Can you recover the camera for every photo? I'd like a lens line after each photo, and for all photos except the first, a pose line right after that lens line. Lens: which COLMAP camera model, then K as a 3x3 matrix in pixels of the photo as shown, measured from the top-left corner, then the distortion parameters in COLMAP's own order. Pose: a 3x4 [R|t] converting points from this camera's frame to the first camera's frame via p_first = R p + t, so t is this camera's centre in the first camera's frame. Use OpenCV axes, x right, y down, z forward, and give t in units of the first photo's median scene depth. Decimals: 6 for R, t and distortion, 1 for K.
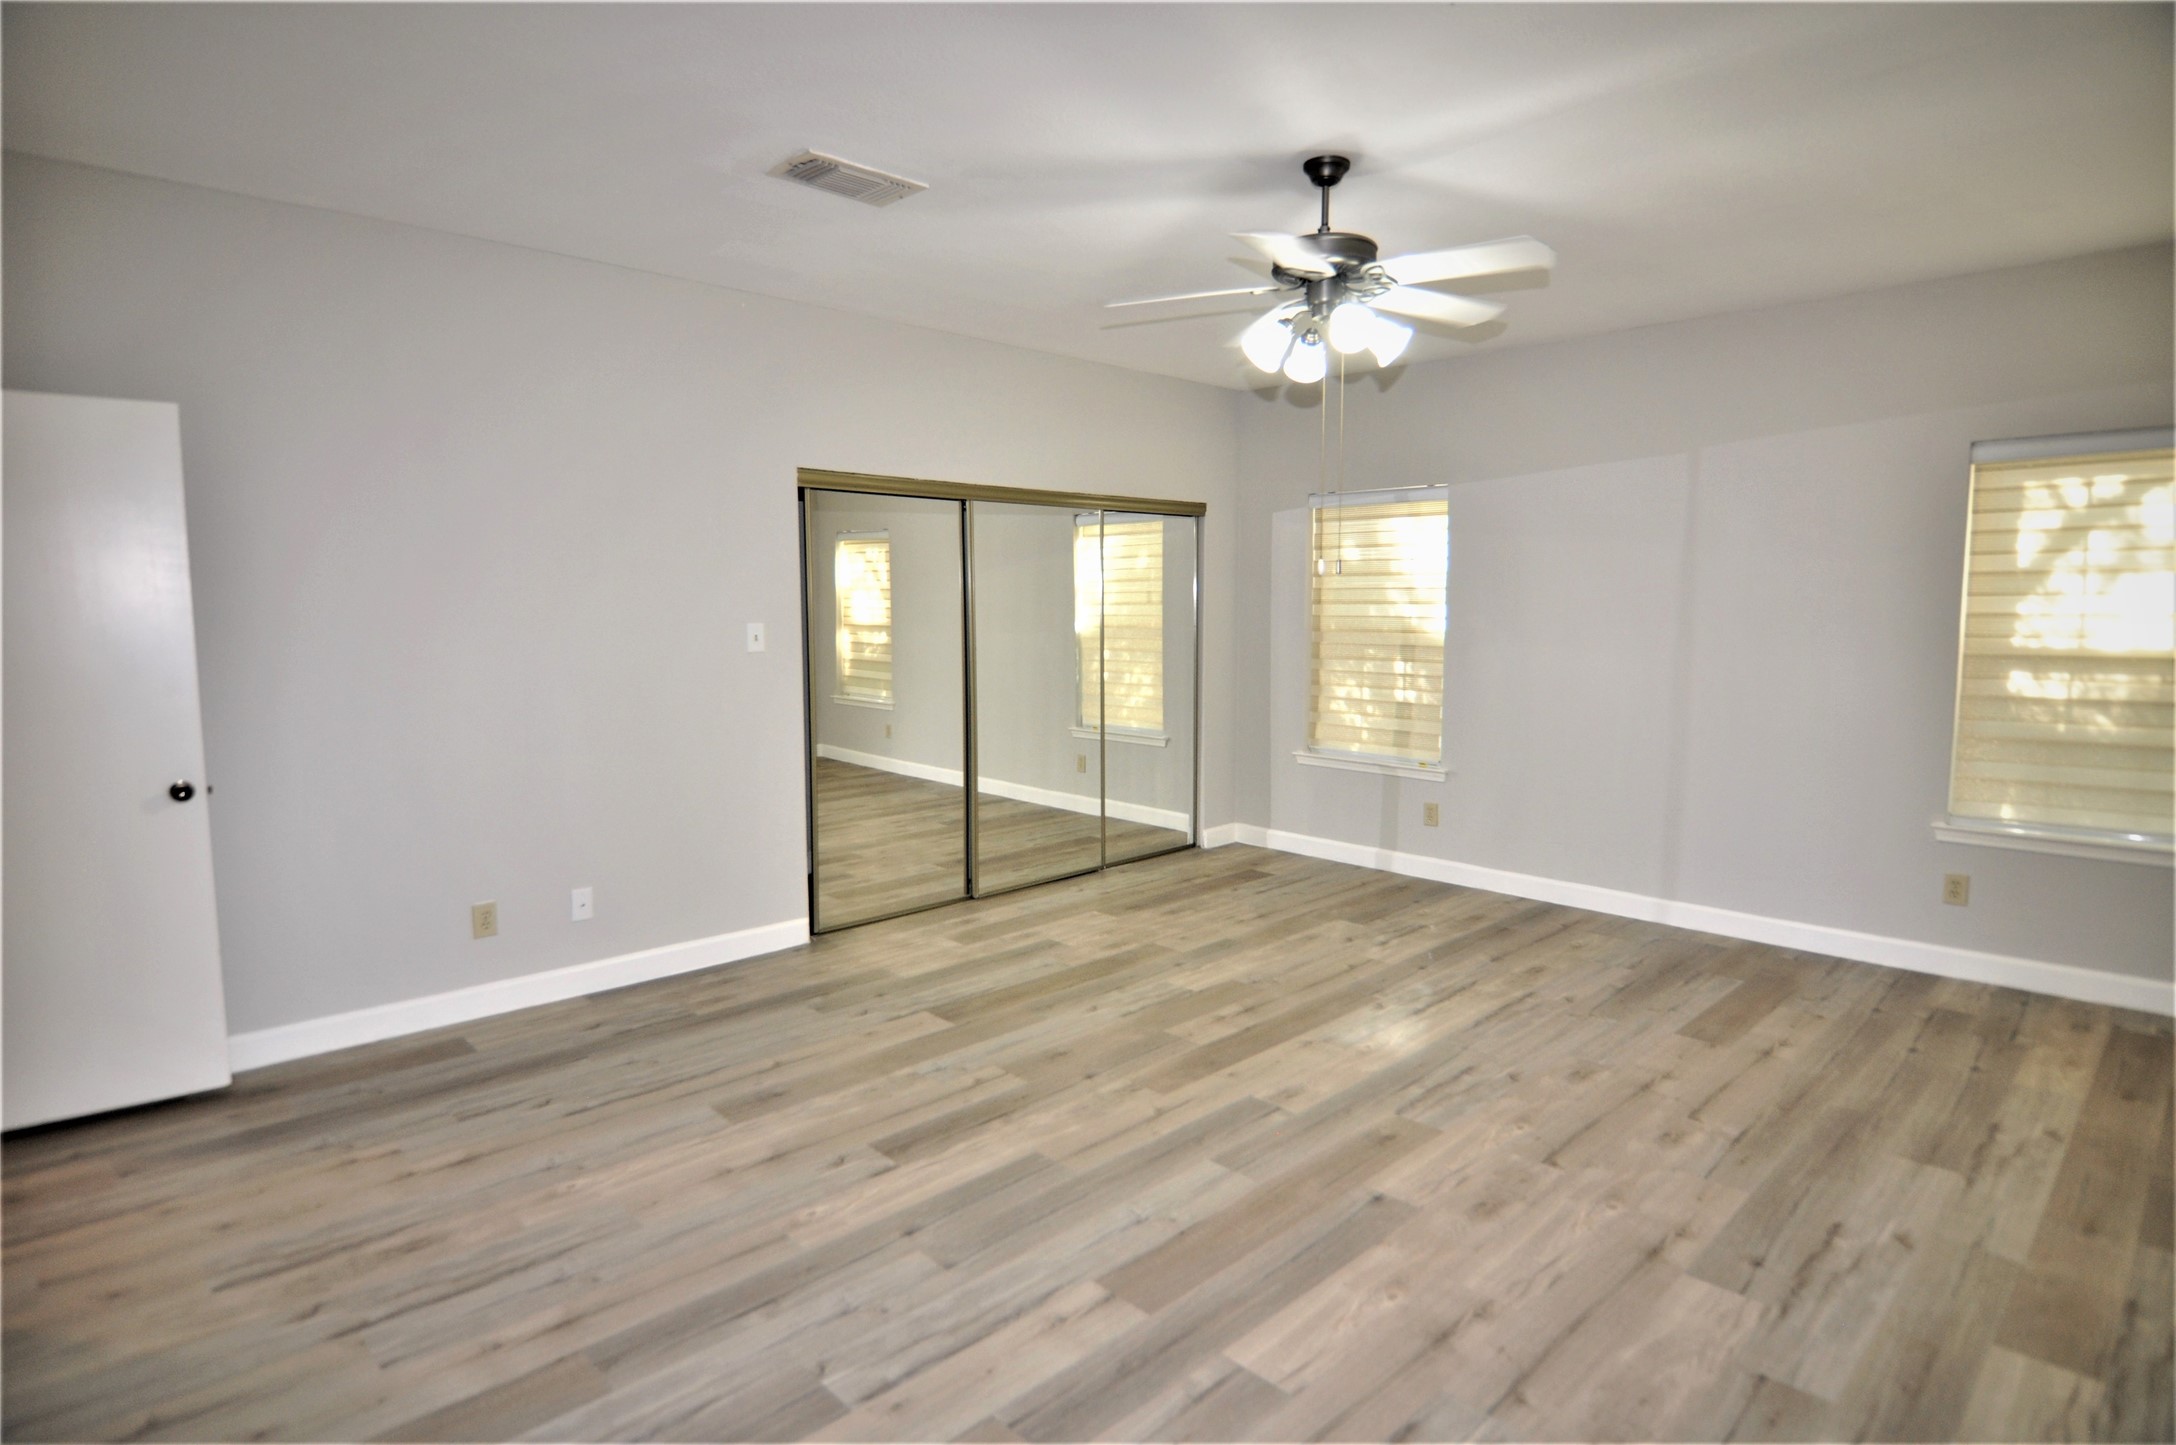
lens RADIAL K [[1166.4, 0, 1088.0], [0, 1166.4, 722.5], [0, 0, 1]] dist [0.006081, -0.023178]
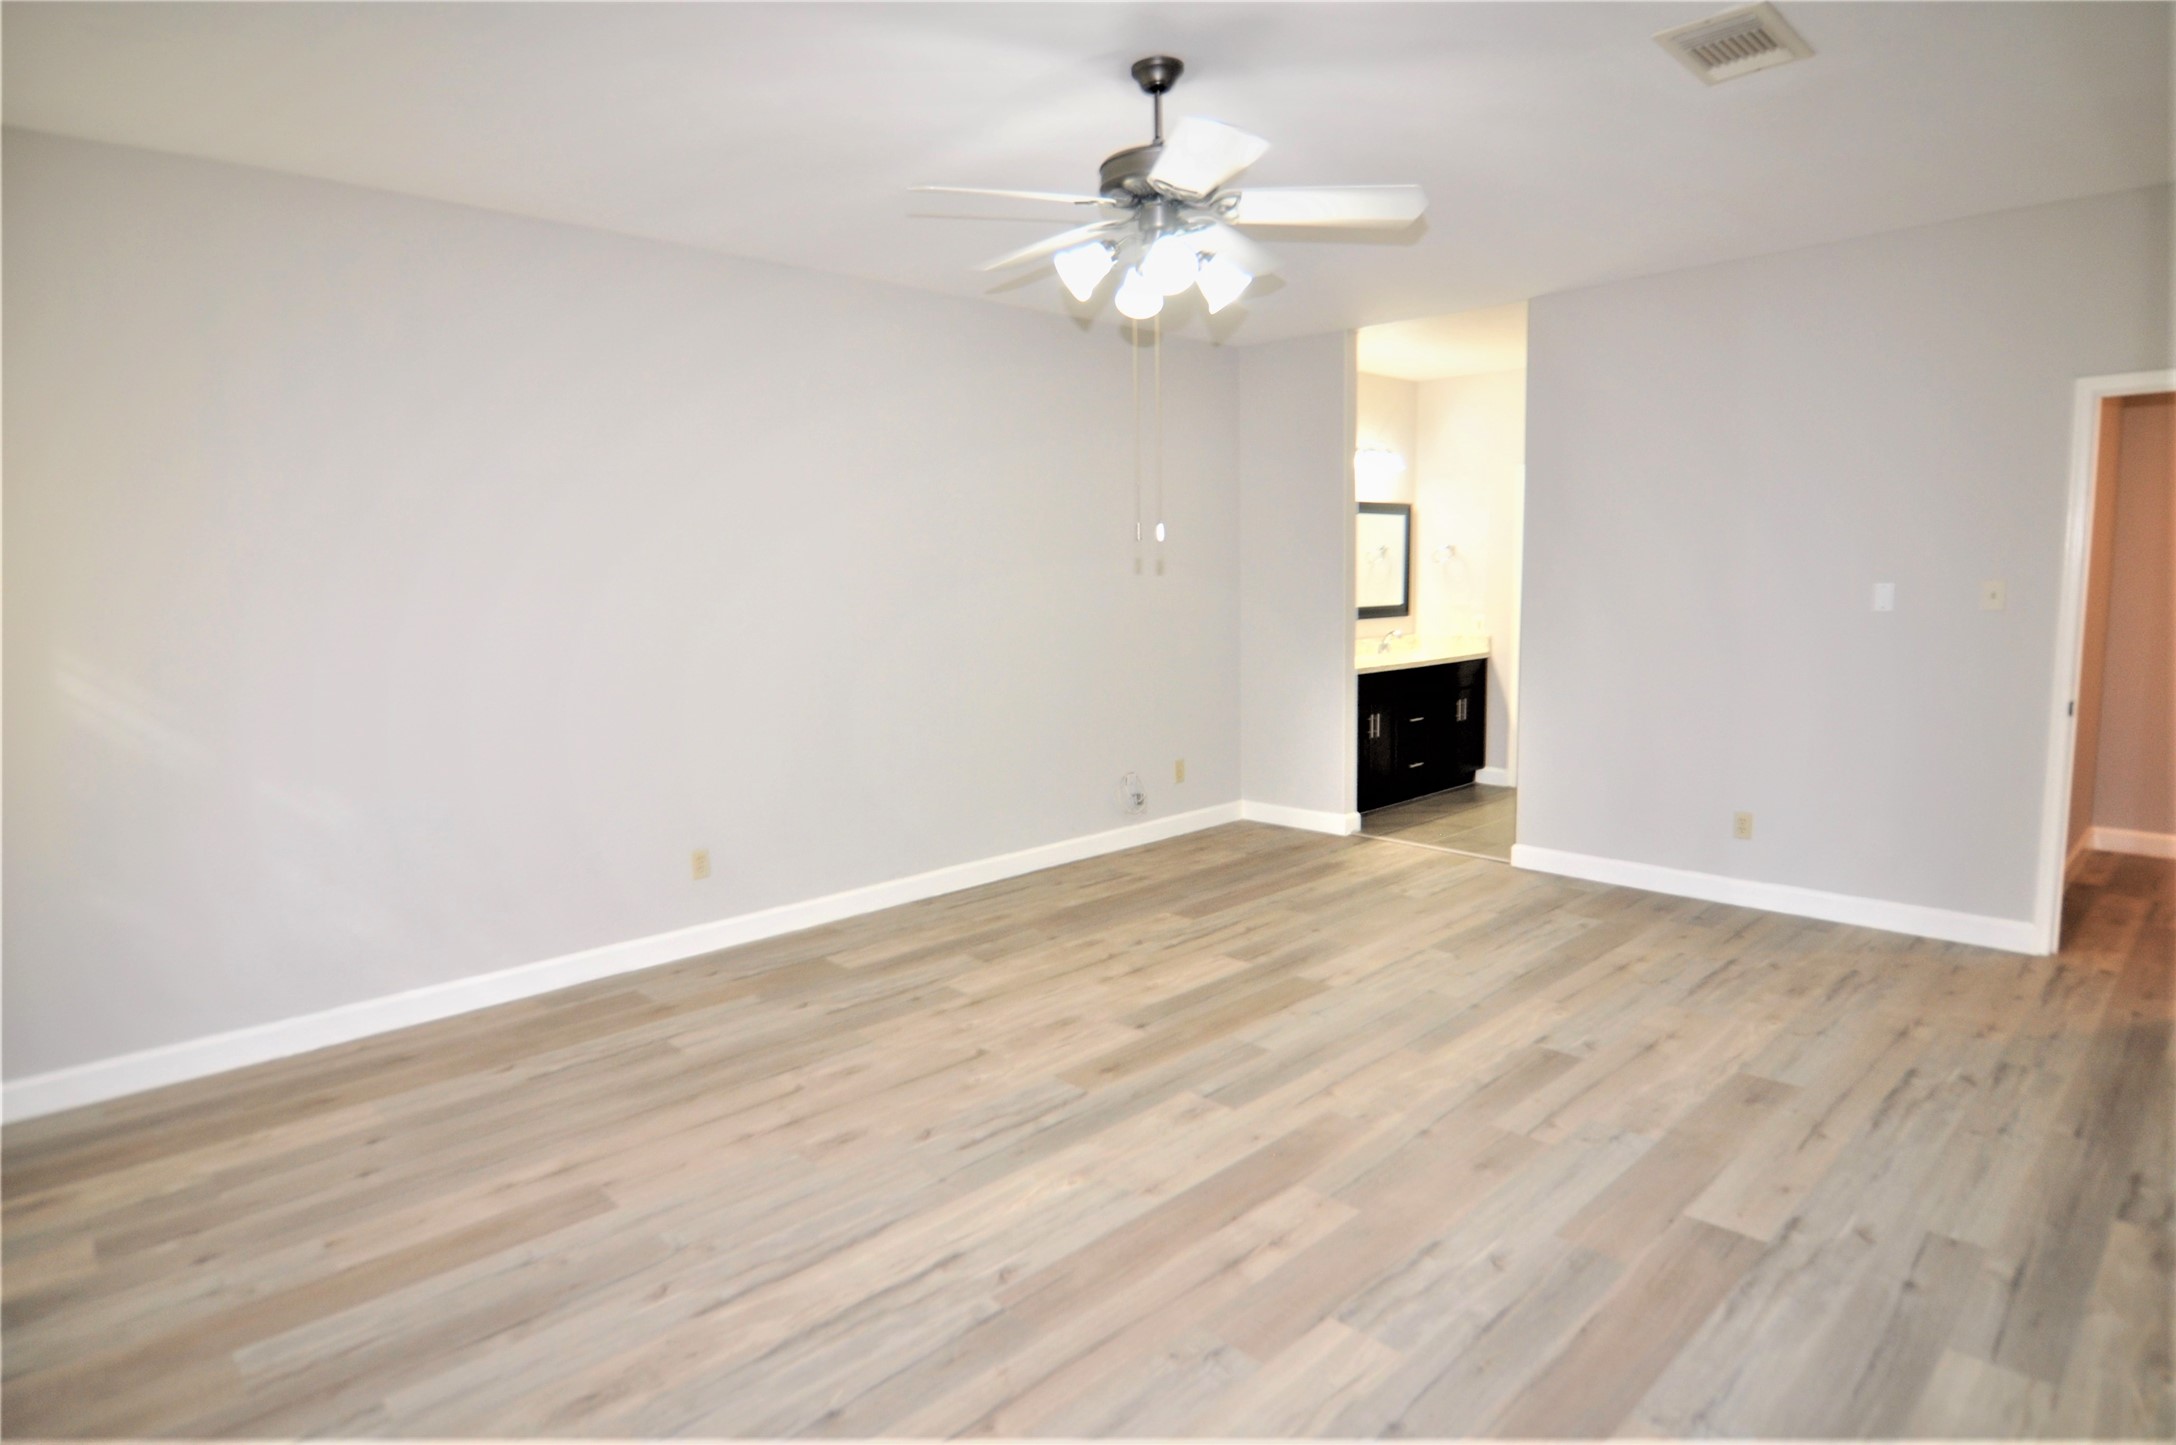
lens RADIAL K [[1166.4, 0, 1088.0], [0, 1166.4, 722.5], [0, 0, 1]] dist [0.006081, -0.023178]
pose [[-0.999791, 0.019848, 0.004857, 0.237379], [0.020432, 0.974125, 0.225083, -0.181664], [-0.000264, 0.225135, -0.974328, 1.779062]]
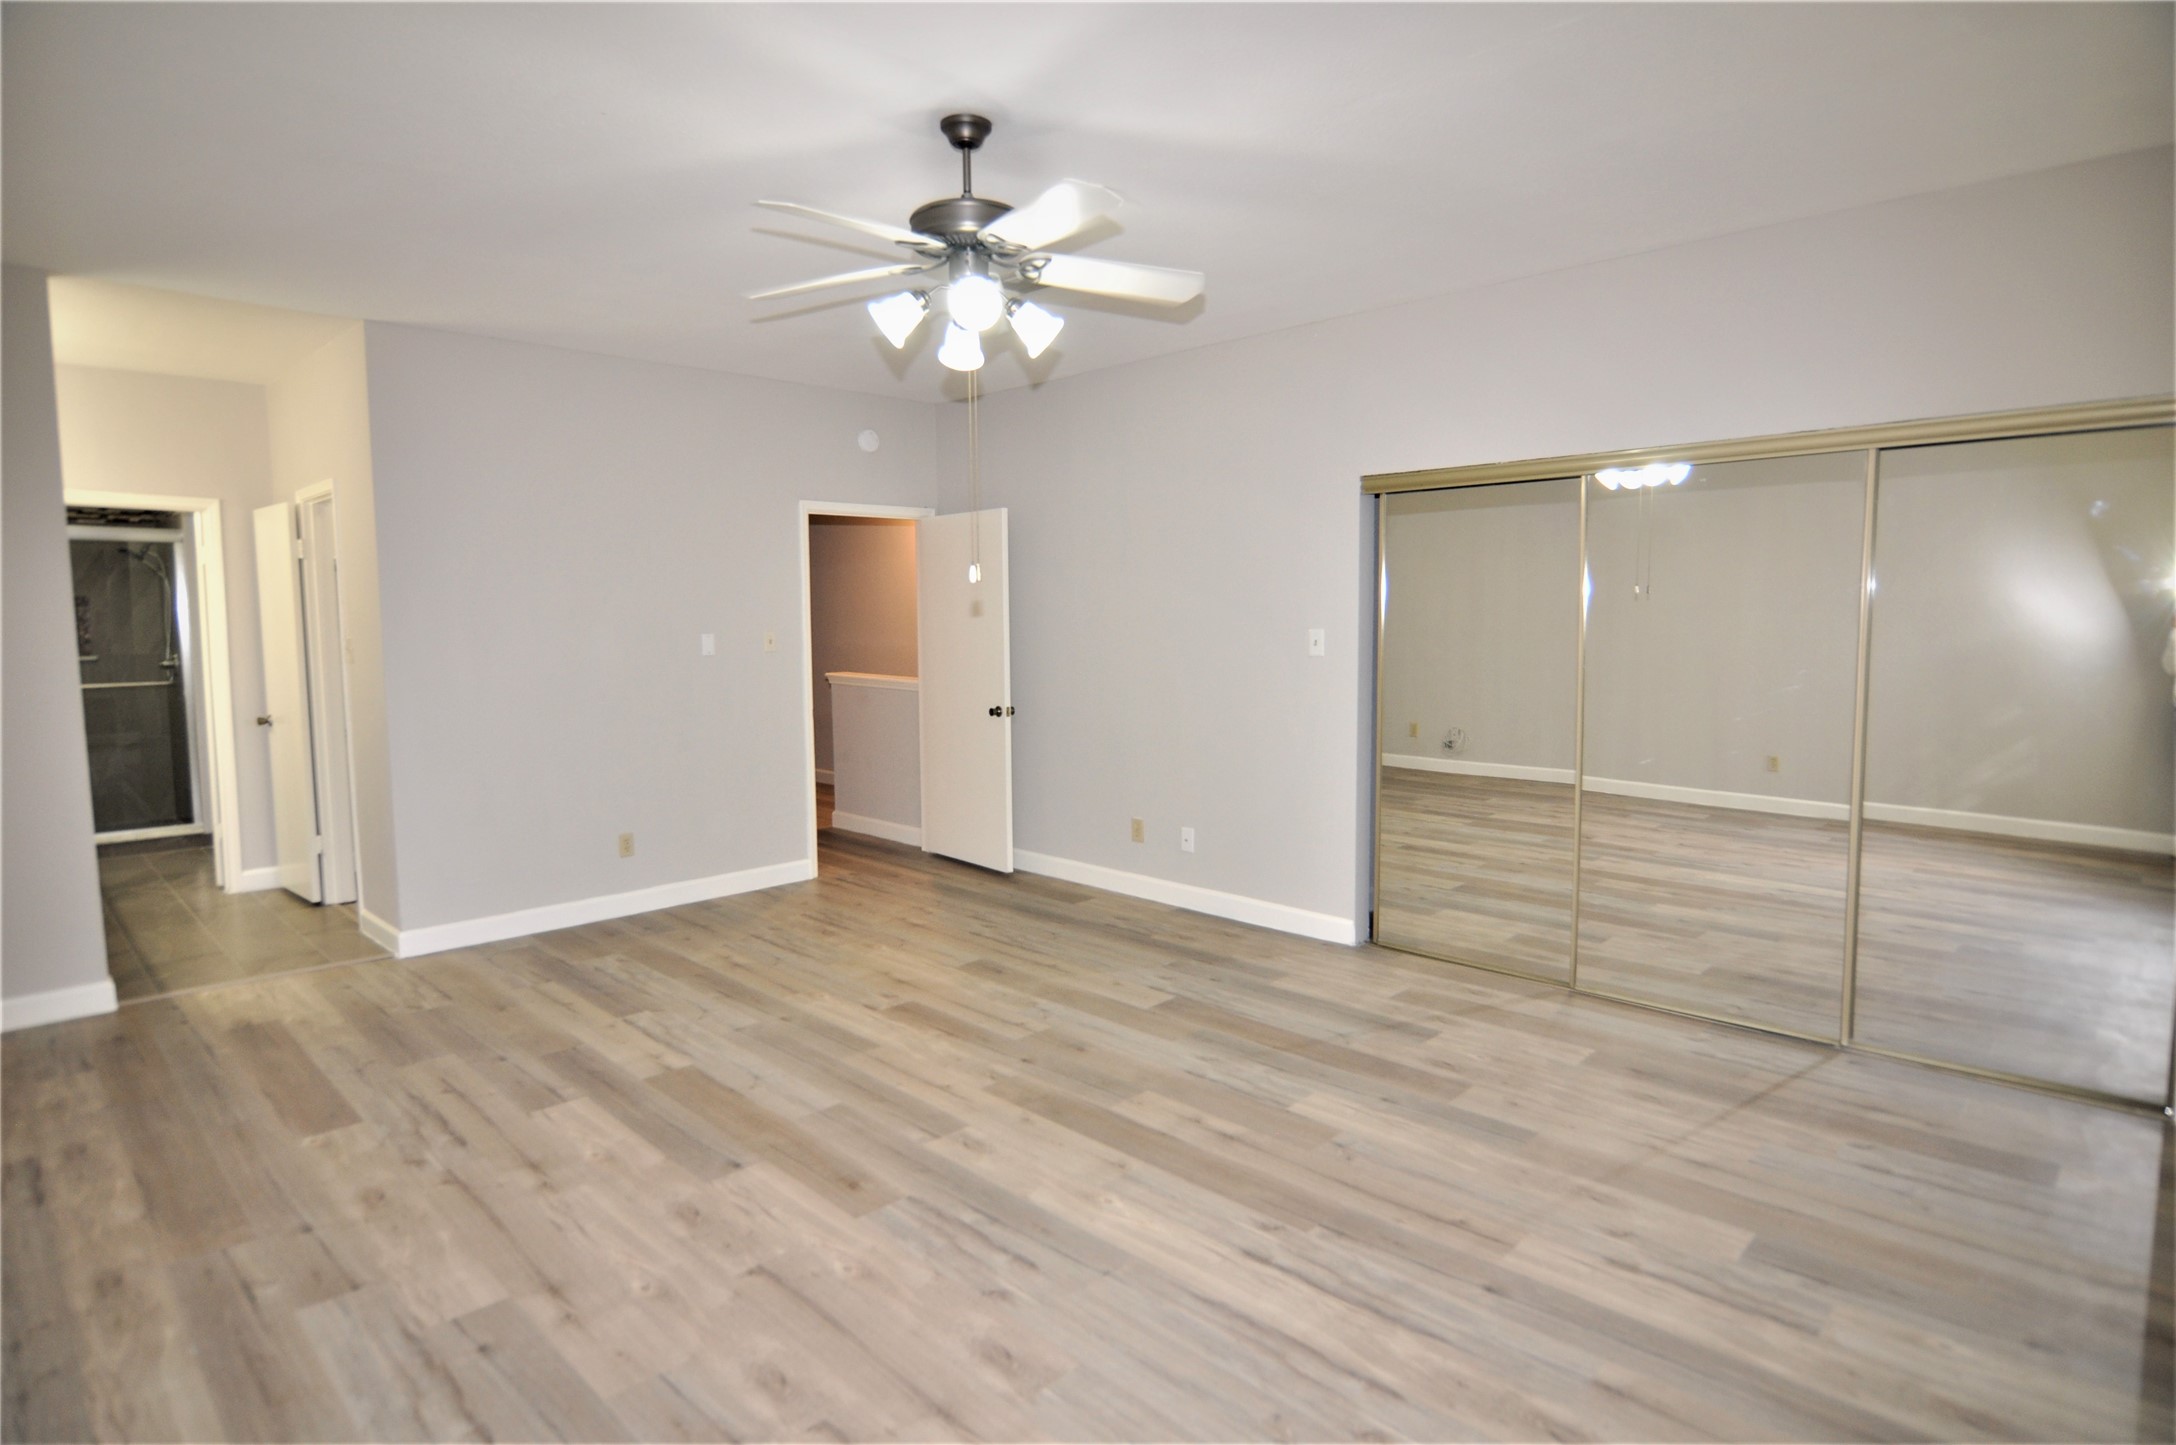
lens RADIAL K [[1150.3, 0, 1056.1], [0, 1150.3, 704.9], [0, 0, 1]] dist [0.005383, -0.021214]
pose [[-0.002439, 0.080163, -0.996779, 1.028253], [-0.092630, 0.992478, 0.080044, -0.103538], [0.995698, 0.092527, 0.005004, 1.006603]]
